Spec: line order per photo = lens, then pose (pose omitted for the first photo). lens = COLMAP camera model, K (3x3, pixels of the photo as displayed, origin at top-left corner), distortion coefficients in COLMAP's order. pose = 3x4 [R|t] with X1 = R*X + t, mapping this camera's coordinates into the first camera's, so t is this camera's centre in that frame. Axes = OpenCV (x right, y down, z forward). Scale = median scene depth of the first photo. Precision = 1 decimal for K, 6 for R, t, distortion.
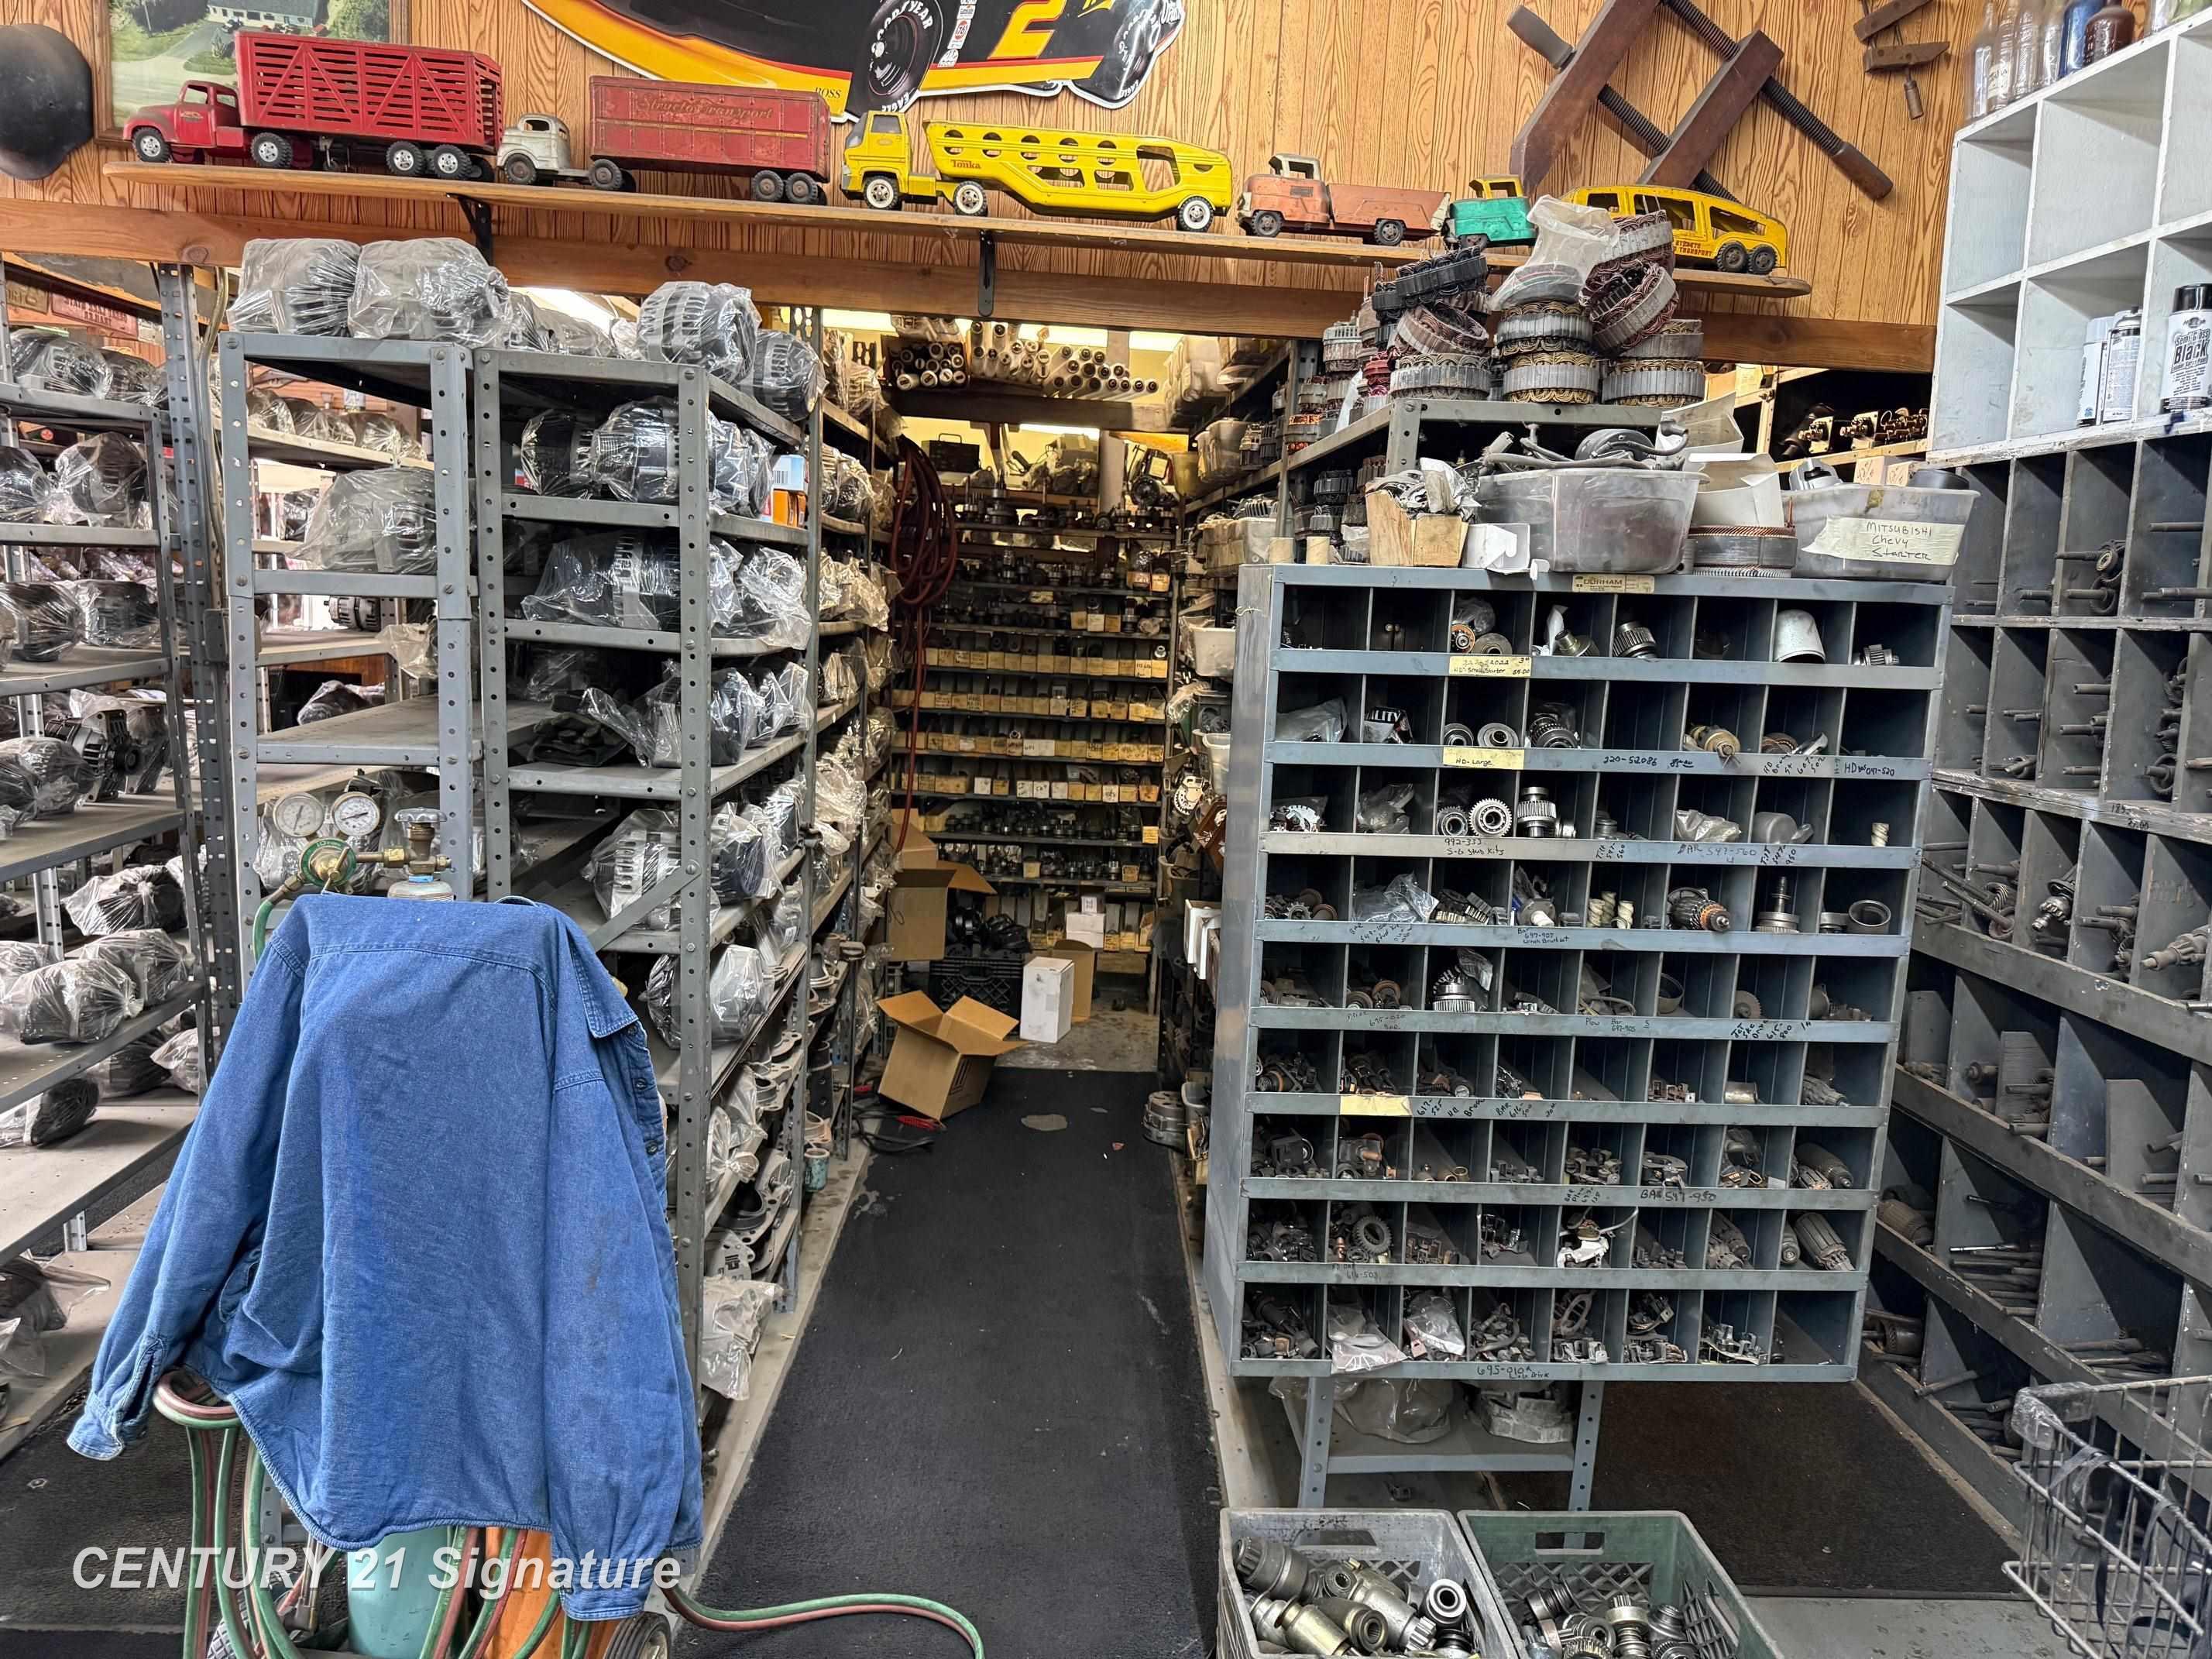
lens RADIAL K [[1569.2, 0, 1159.8], [0, 1569.2, 830.4], [0, 0, 1]] dist [0.066671, -0.086775]
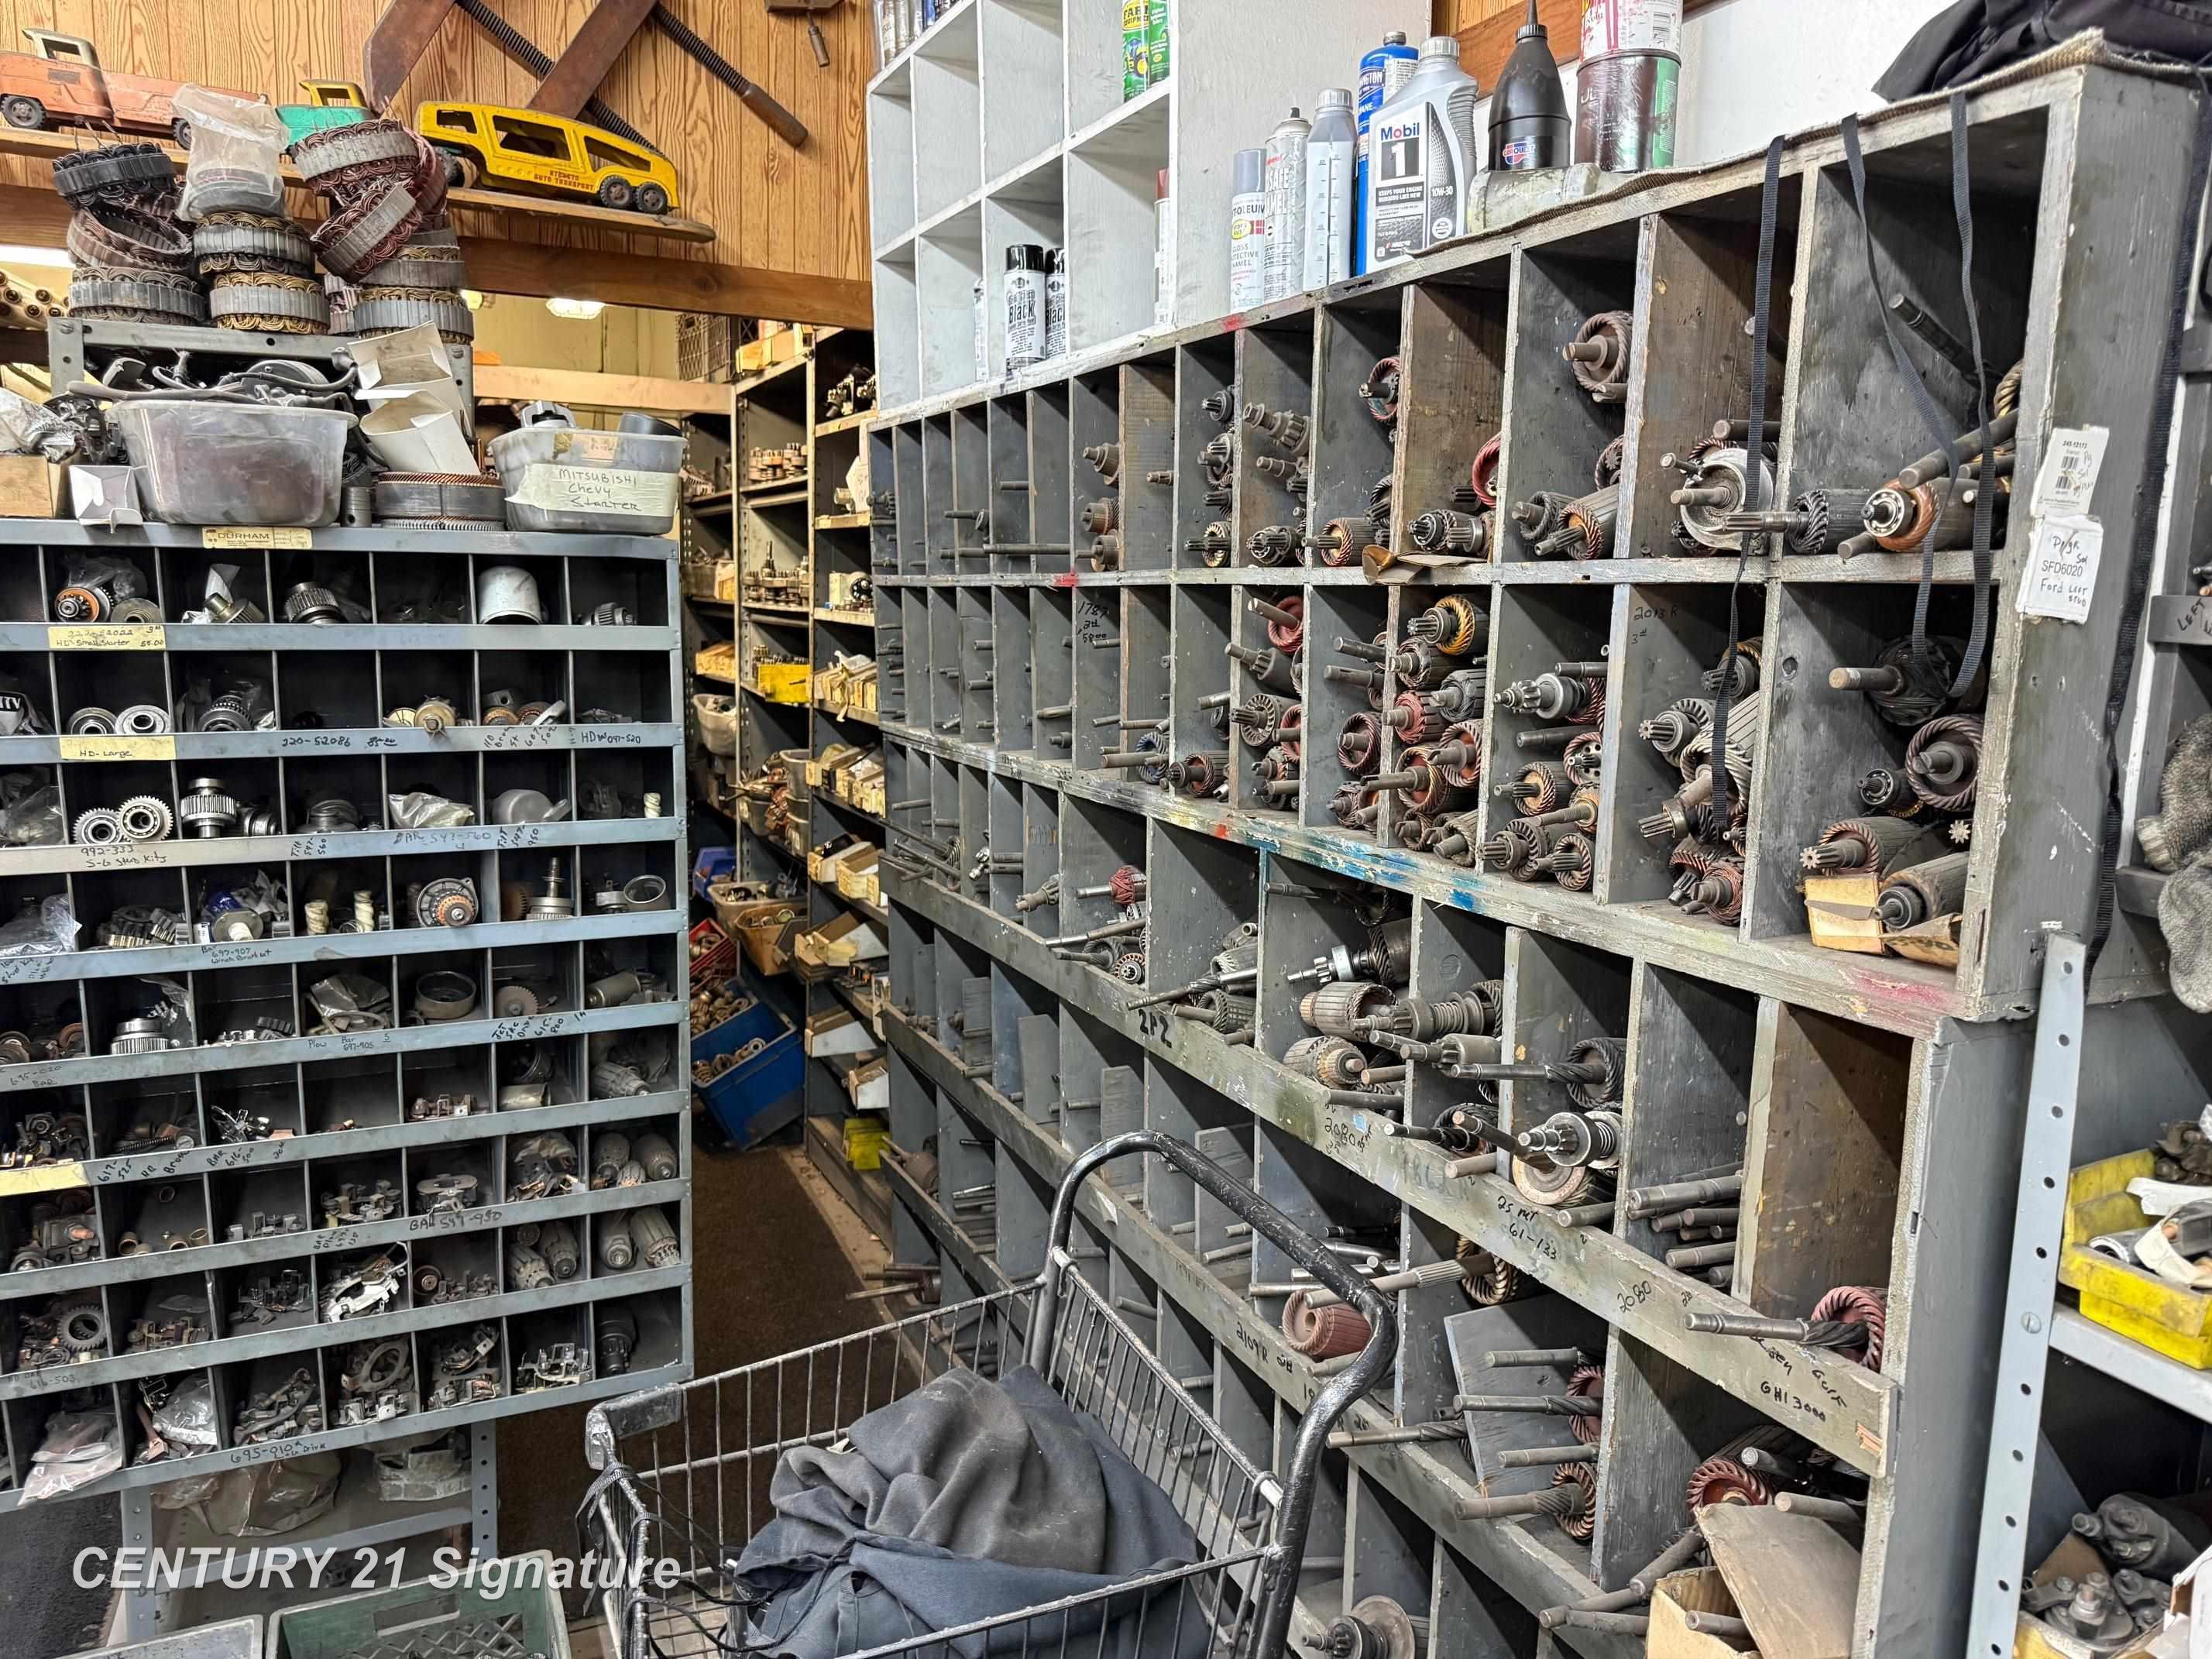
lens RADIAL K [[1586.5, 0, 1119.1], [0, 1586.5, 838.1], [0, 0, 1]] dist [0.034664, -0.043147]
pose [[0.927406, -0.079941, 0.365415, 0.358259], [0.071977, 0.996778, 0.035391, 0.008641], [-0.367066, -0.006520, 0.930172, 0.017017]]
